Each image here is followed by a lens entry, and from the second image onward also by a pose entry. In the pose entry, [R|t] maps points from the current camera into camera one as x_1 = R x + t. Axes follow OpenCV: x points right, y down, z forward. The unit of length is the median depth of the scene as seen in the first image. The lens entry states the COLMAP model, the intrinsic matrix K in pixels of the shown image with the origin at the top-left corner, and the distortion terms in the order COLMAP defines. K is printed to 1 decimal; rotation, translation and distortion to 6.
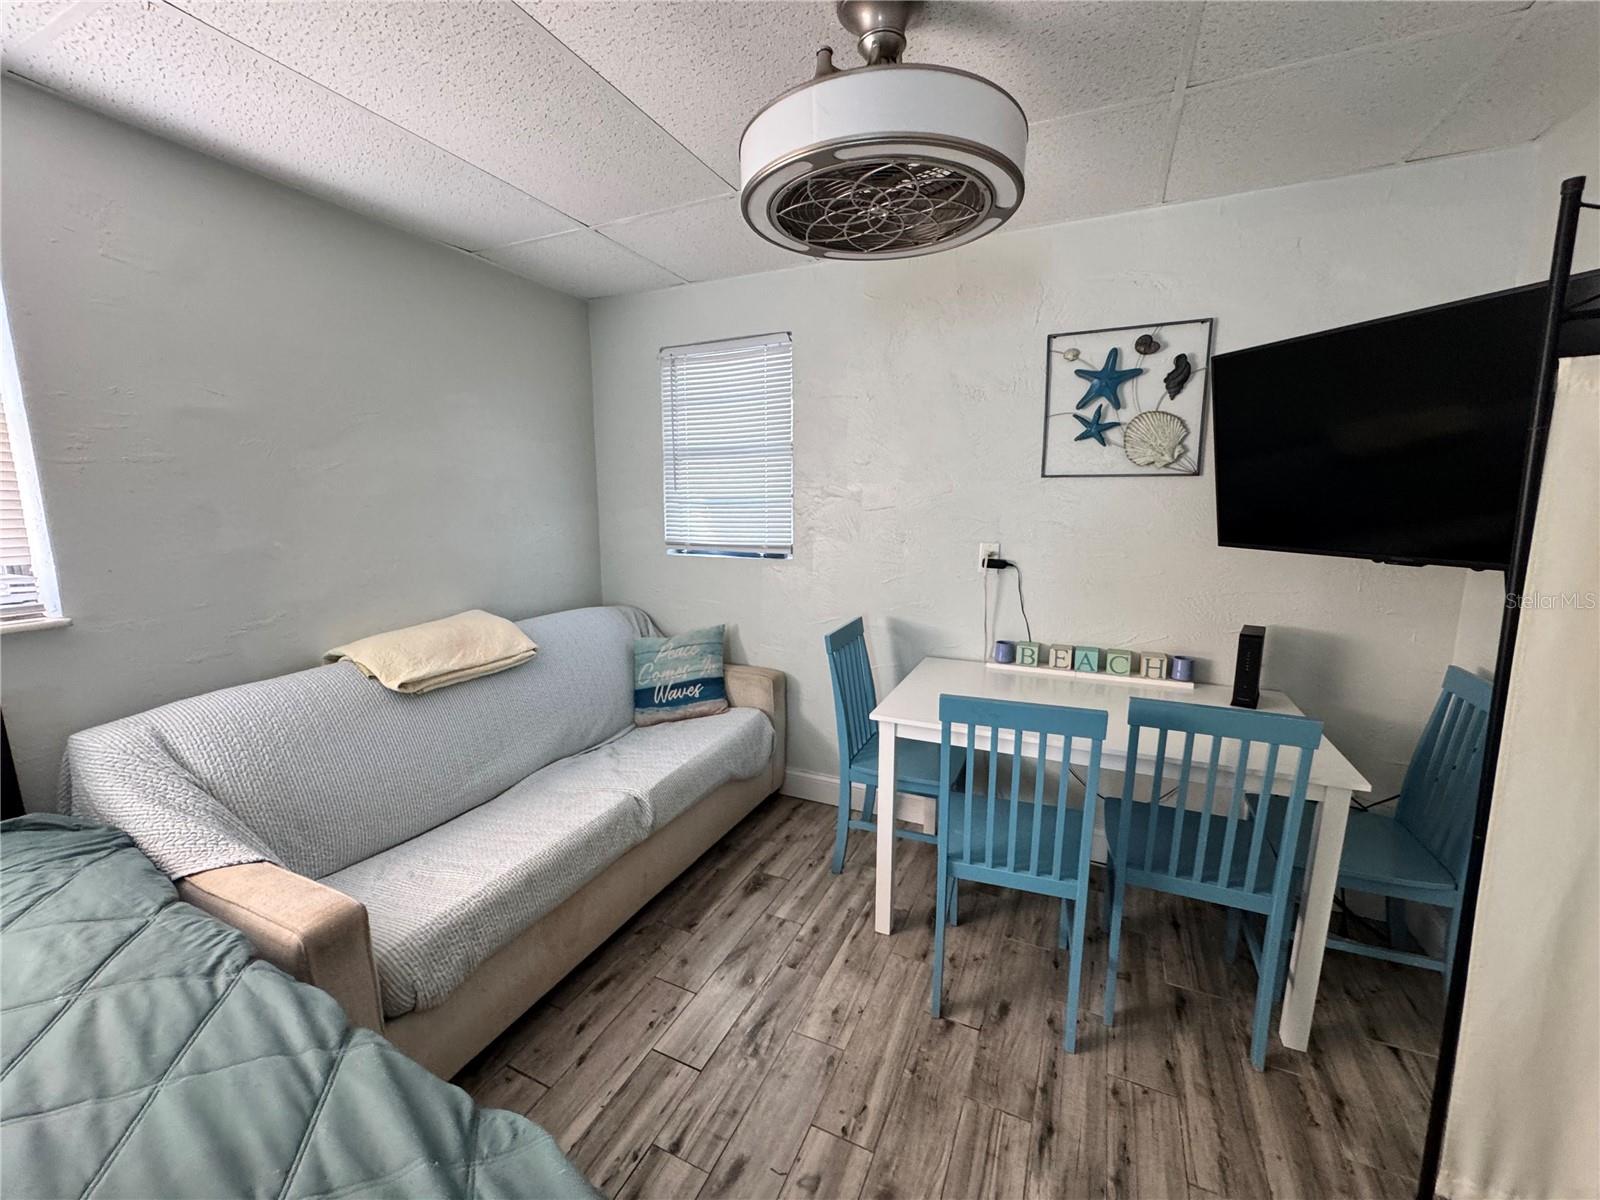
lens RADIAL K [[638.2, 0, 804.0], [0, 638.2, 600.4], [0, 0, 1]] dist [-0.002348, -0.000333]
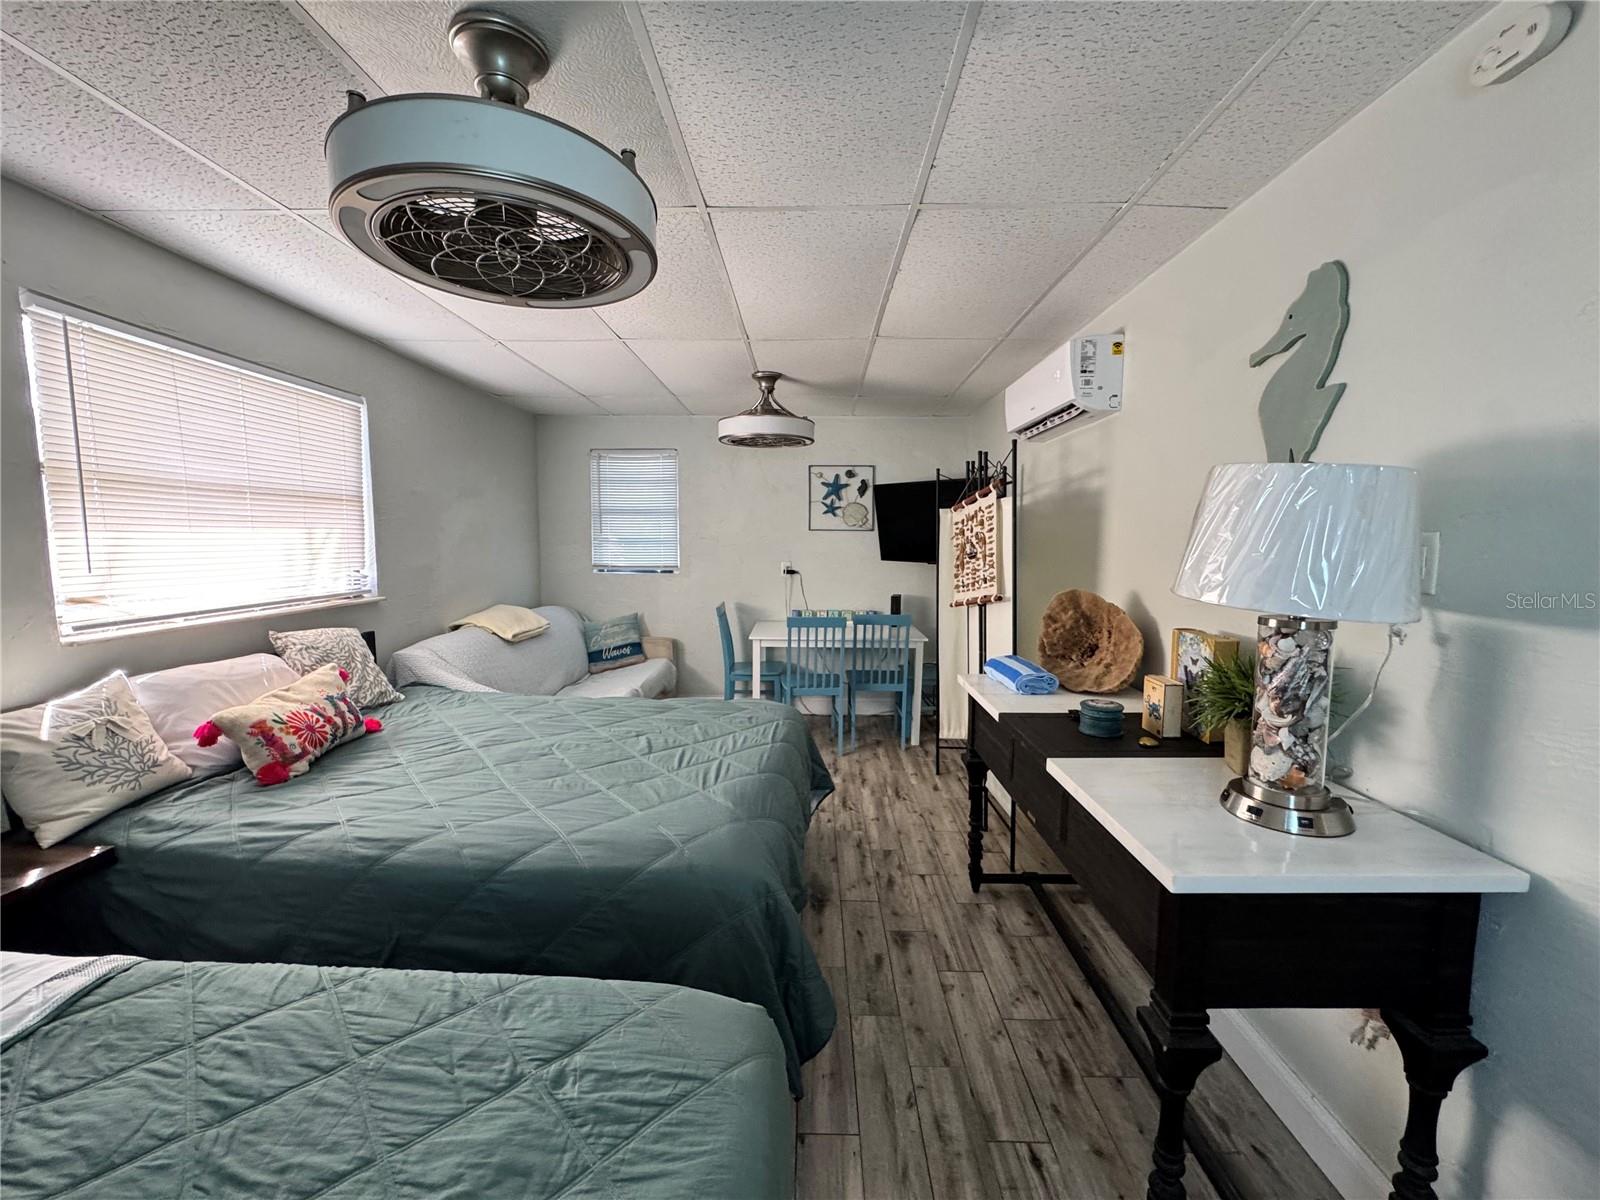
lens RADIAL K [[638.2, 0, 804.0], [0, 638.2, 600.4], [0, 0, 1]] dist [-0.002348, -0.000333]
pose [[0.914722, -0.031970, 0.402818, -0.534592], [0.055422, 0.997371, -0.046695, 0.145268], [-0.400266, 0.065038, 0.914088, -0.970168]]
